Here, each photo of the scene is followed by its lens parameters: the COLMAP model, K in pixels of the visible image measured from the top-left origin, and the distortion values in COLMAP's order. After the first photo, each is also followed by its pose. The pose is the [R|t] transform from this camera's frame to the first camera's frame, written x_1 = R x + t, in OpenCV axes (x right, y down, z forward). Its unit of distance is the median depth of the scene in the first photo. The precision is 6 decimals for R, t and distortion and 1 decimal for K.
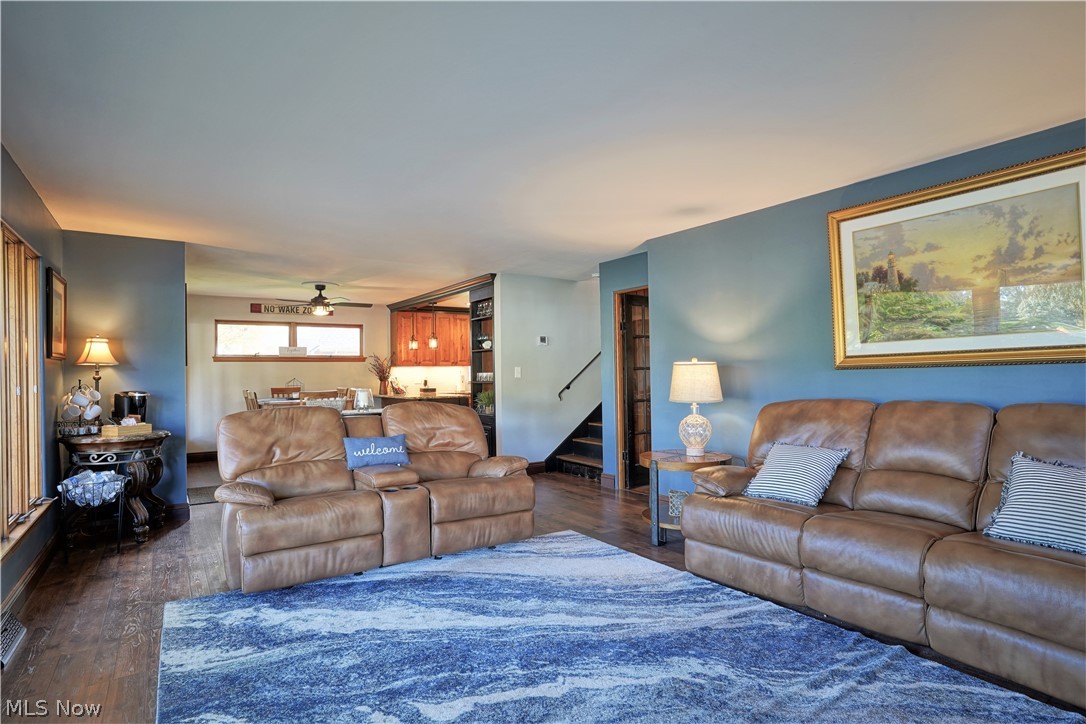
lens RADIAL K [[560.6, 0, 540.7], [0, 560.6, 365.4], [0, 0, 1]] dist [-0.026830, 0.001746]
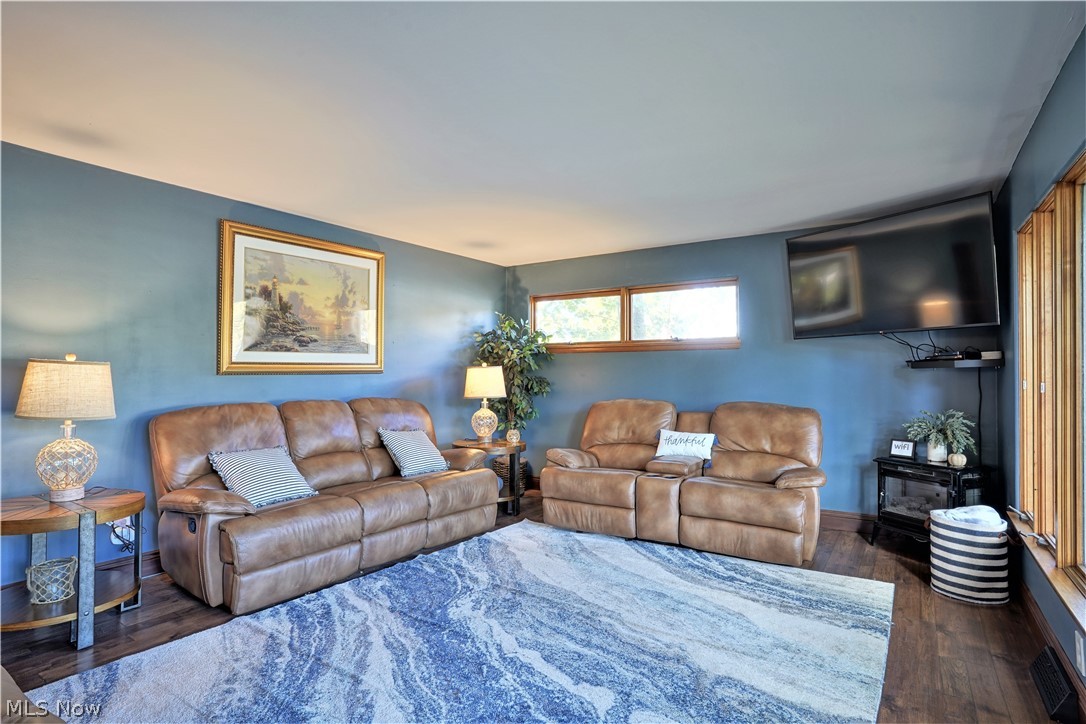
lens RADIAL K [[560.6, 0, 541.8], [0, 560.6, 366.5], [0, 0, 1]] dist [-0.026830, 0.001746]
pose [[-0.348257, 0.027967, 0.936982, -0.758985], [-0.013774, 0.999294, -0.034947, 0.023959], [-0.937298, -0.025076, -0.347626, 0.985250]]
